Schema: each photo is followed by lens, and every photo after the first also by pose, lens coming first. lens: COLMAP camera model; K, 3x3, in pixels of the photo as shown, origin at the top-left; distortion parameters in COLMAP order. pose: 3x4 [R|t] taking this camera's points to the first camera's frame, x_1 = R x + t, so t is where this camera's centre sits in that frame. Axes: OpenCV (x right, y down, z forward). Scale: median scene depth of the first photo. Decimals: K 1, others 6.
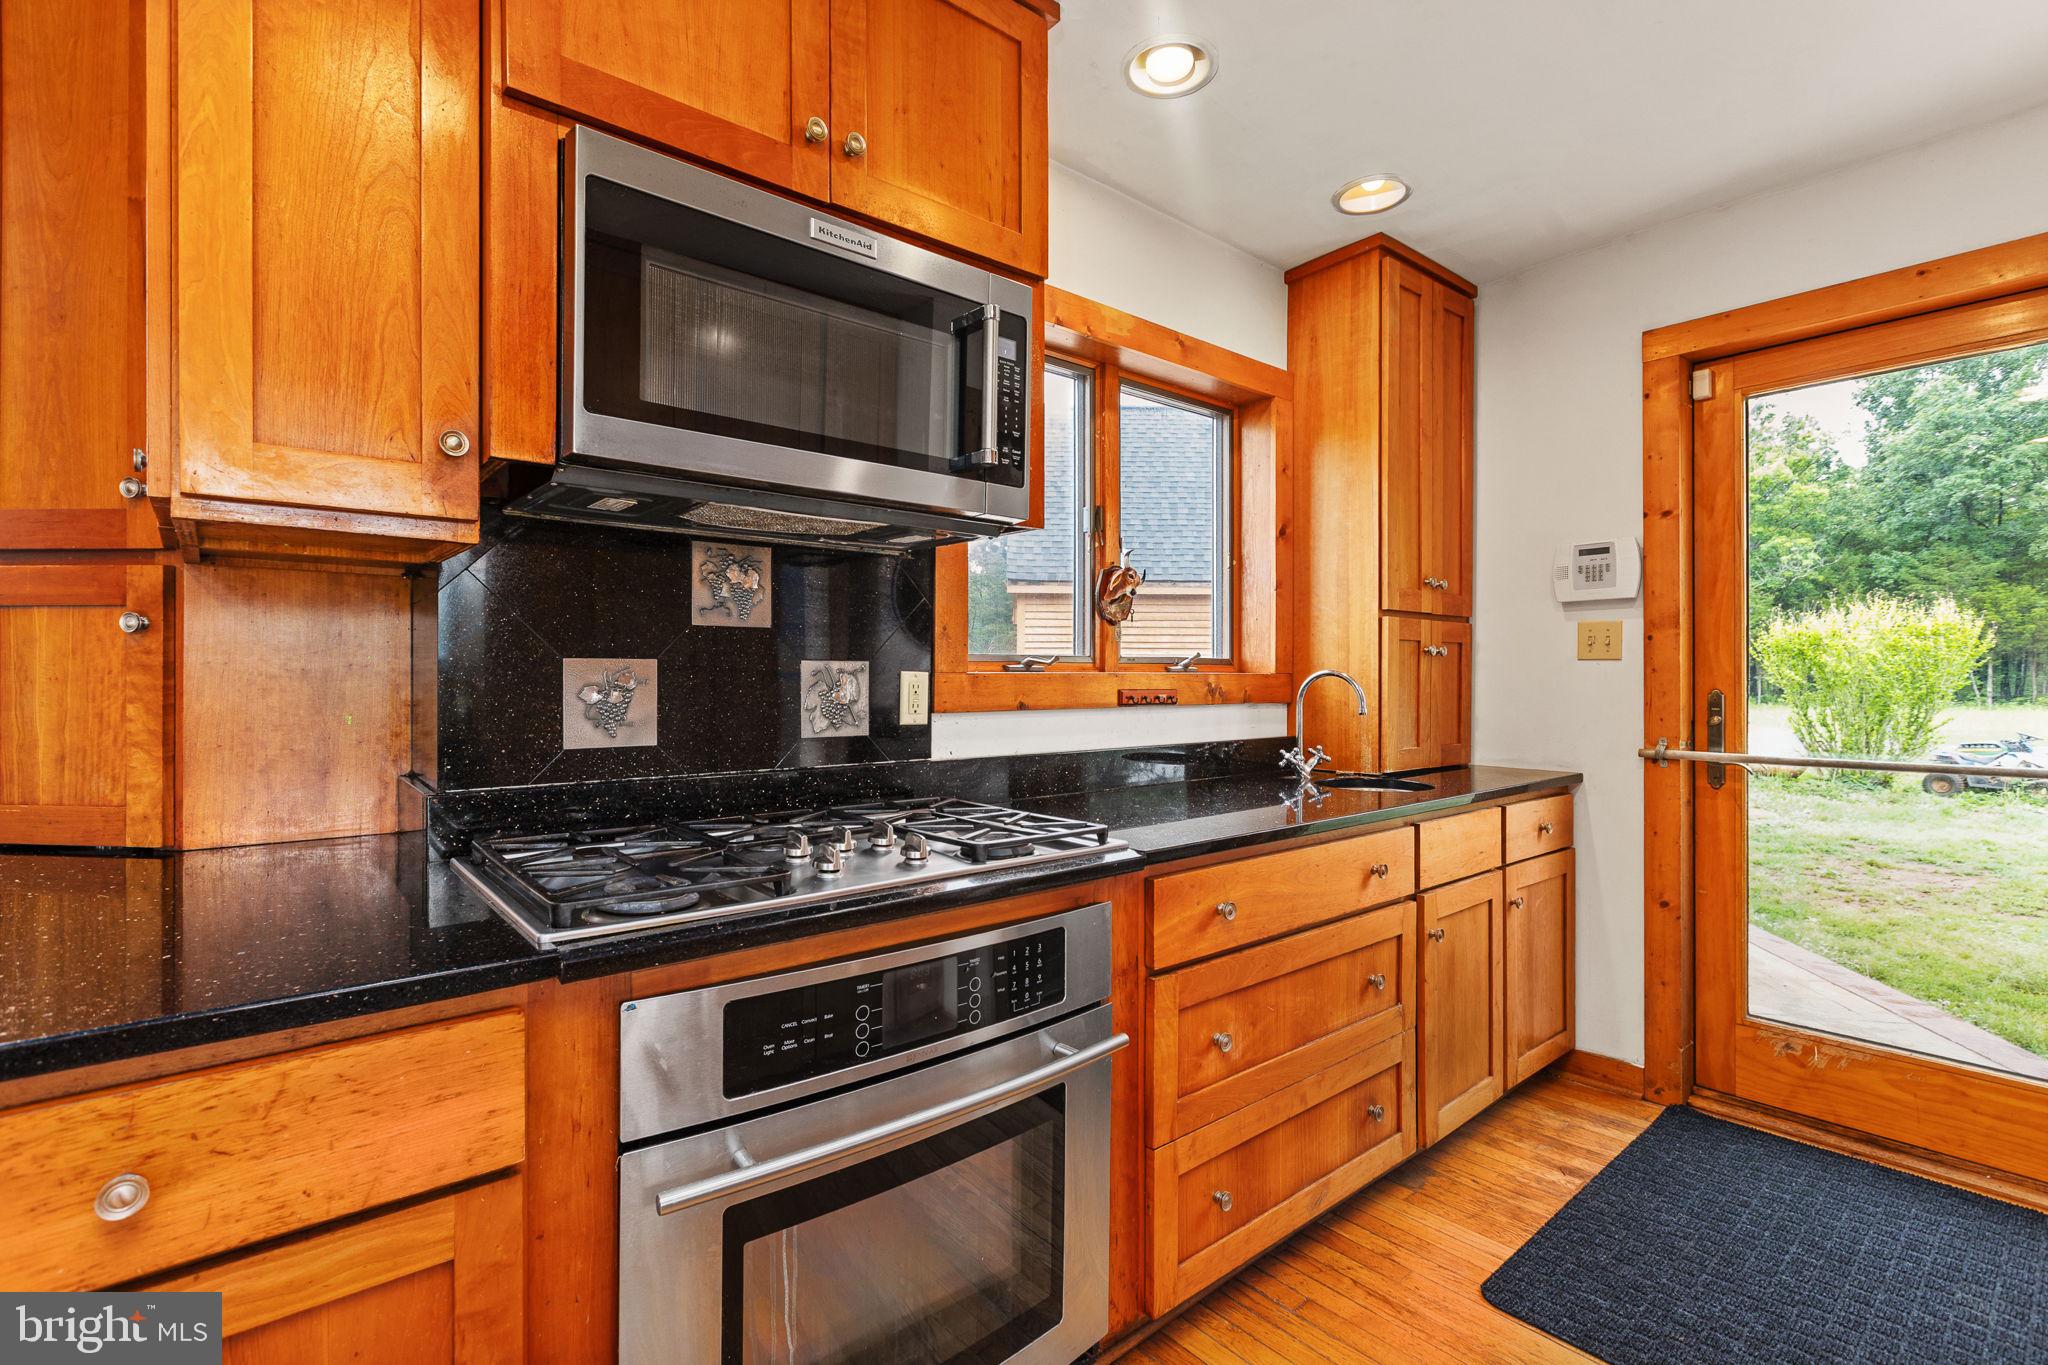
lens RADIAL K [[927.5, 0, 1014.6], [0, 927.5, 679.6], [0, 0, 1]] dist [0.003140, -0.002371]
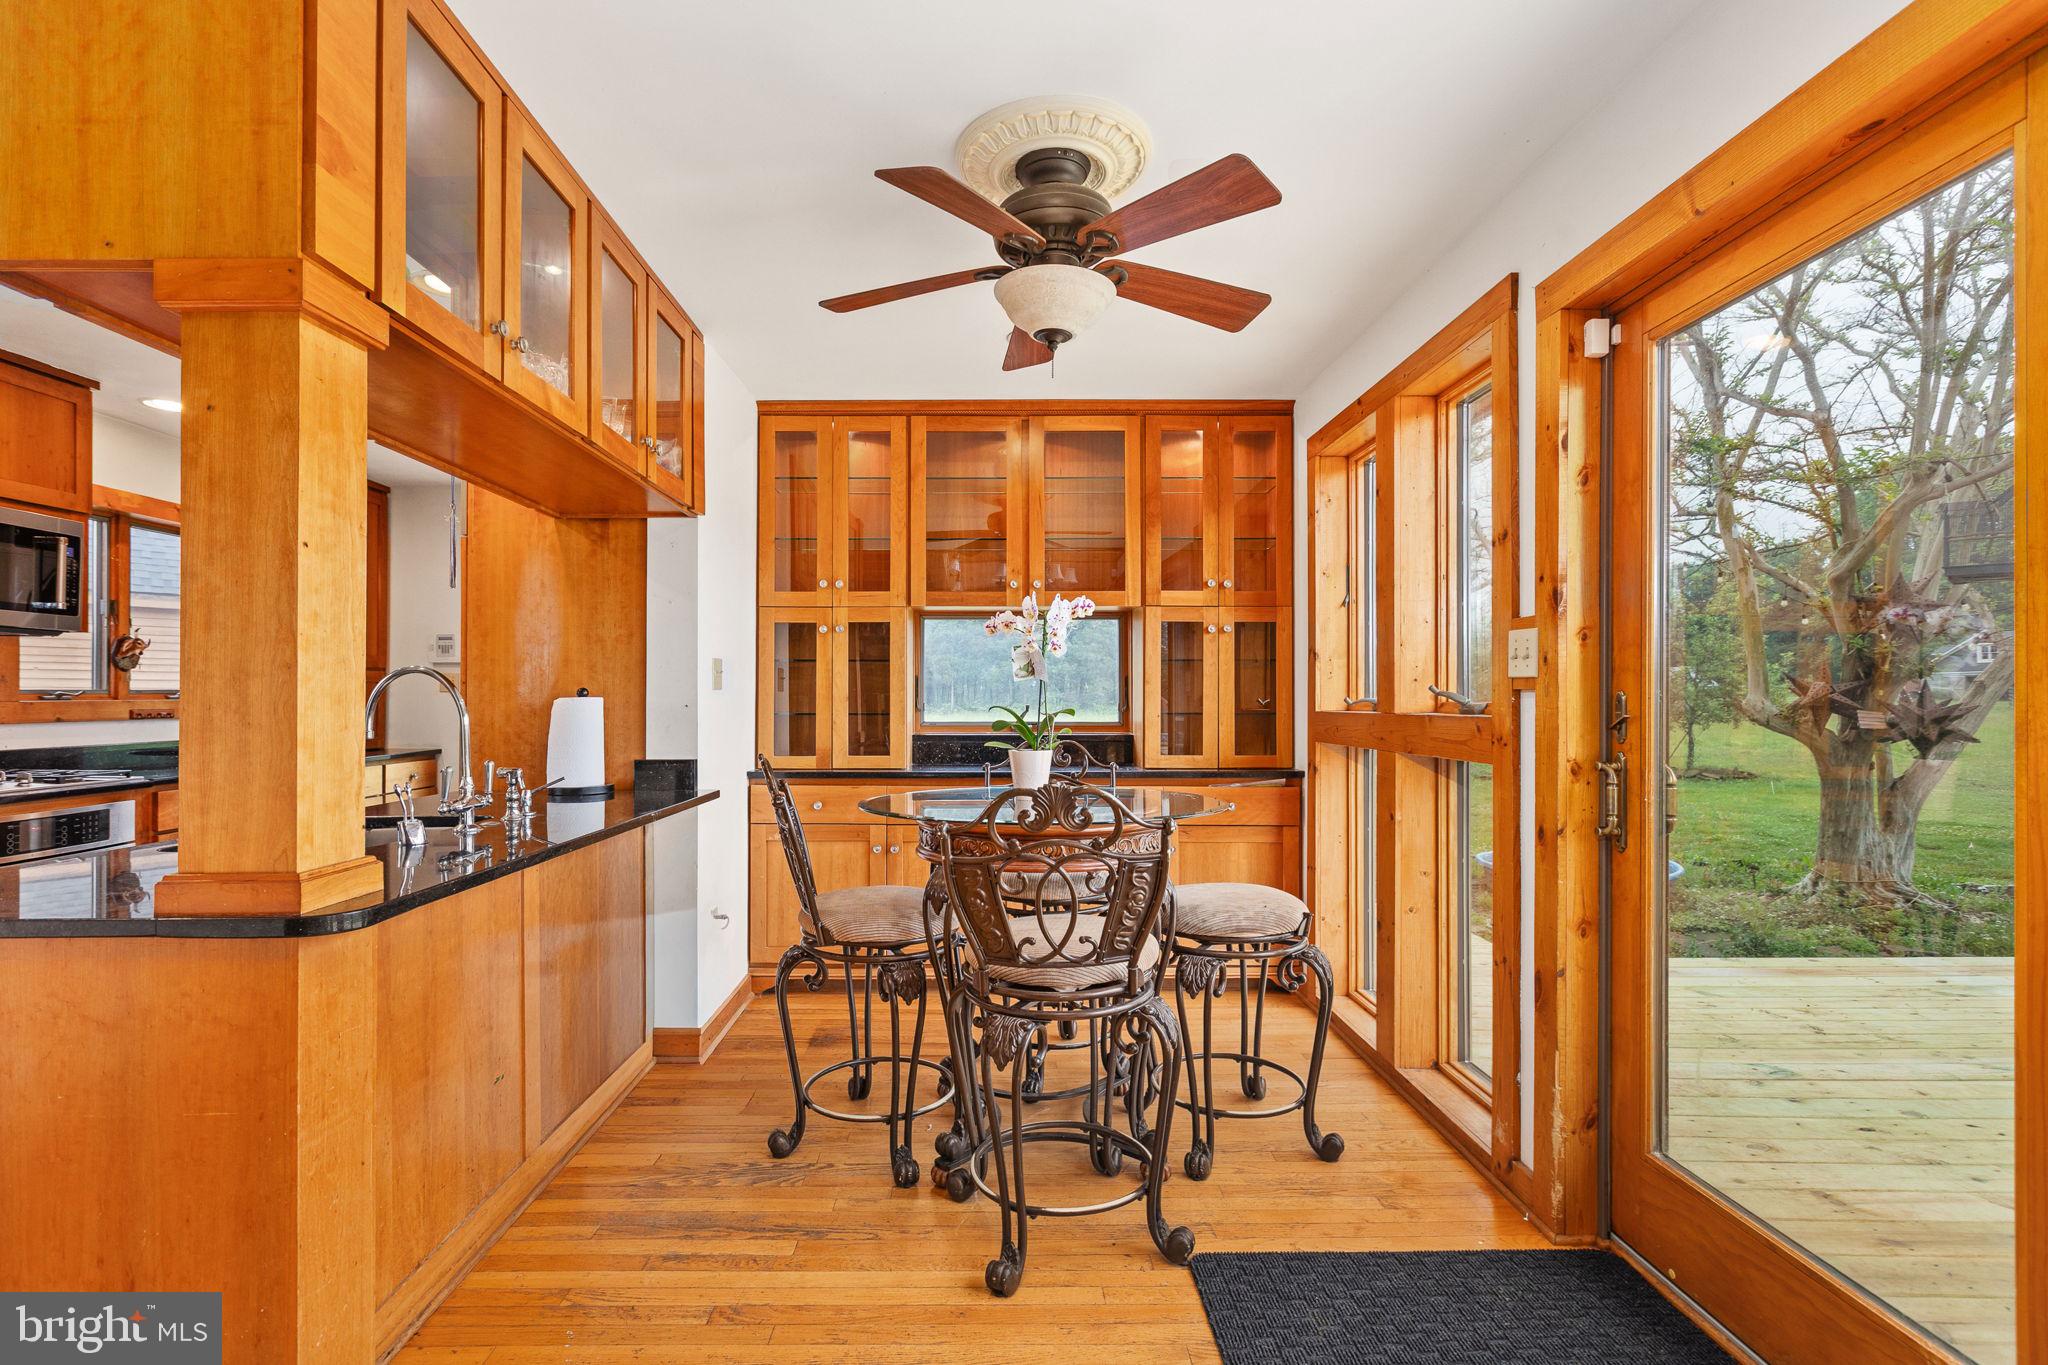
lens RADIAL K [[940.3, 0, 994.6], [0, 940.3, 693.3], [0, 0, 1]] dist [0.002236, -0.001664]
pose [[0.634877, 0.002118, 0.772611, -0.275011], [-0.000775, 0.999997, -0.002104, -0.021647], [-0.772613, 0.000737, 0.634877, -1.700131]]
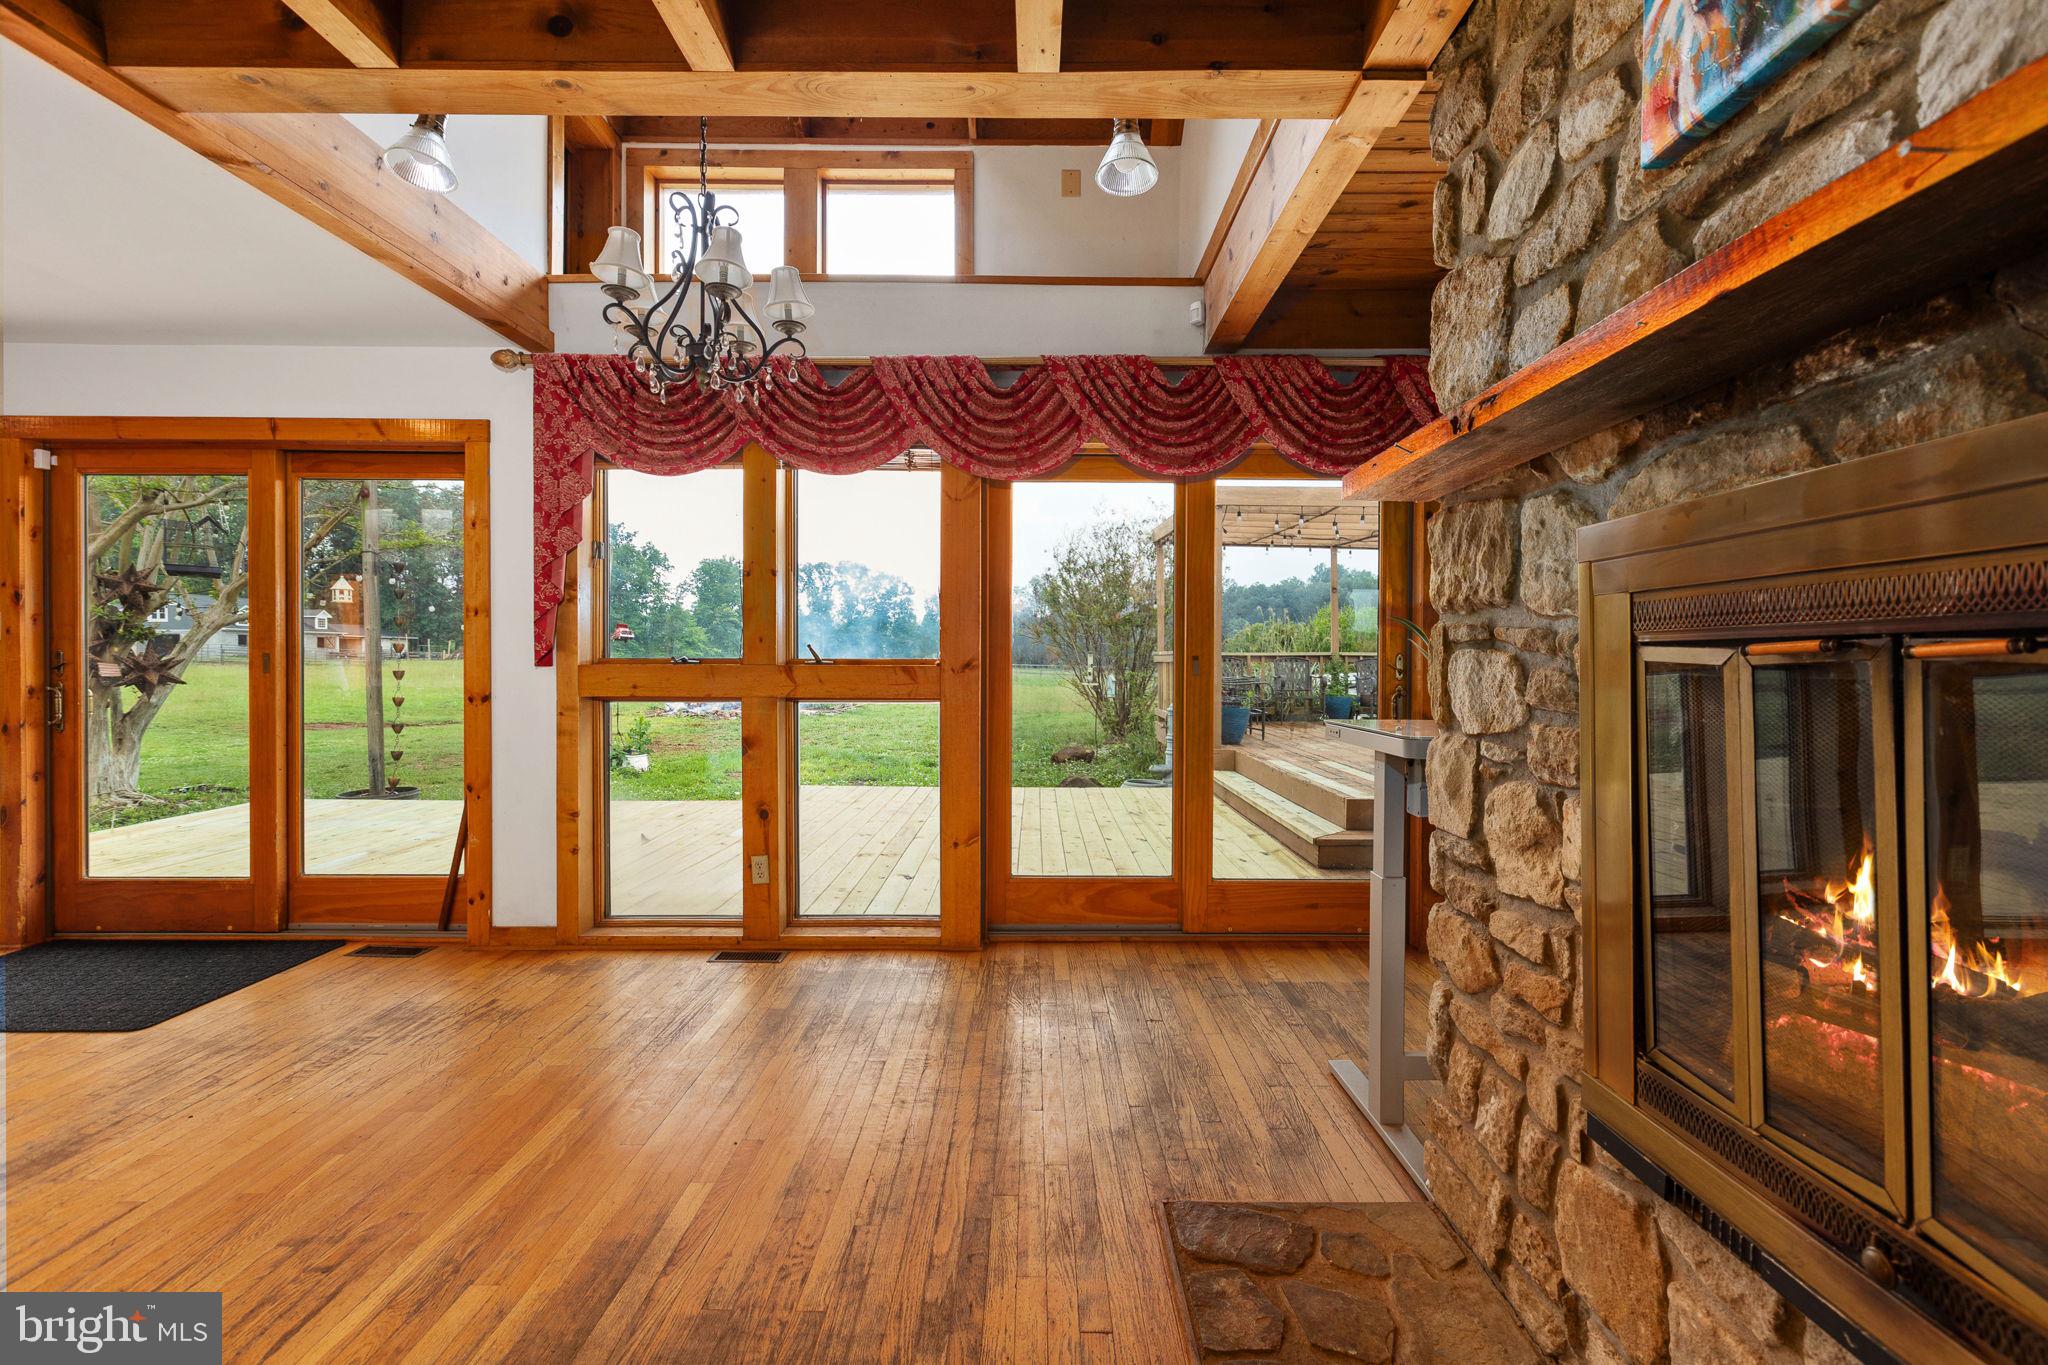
lens RADIAL K [[927.5, 0, 1044.1], [0, 927.5, 673.8], [0, 0, 1]] dist [0.003140, -0.002371]
pose [[-0.777439, -0.015983, 0.628756, -1.912189], [-0.008509, 0.999853, 0.014895, -0.021427], [-0.628901, 0.006230, -0.777460, -1.354103]]
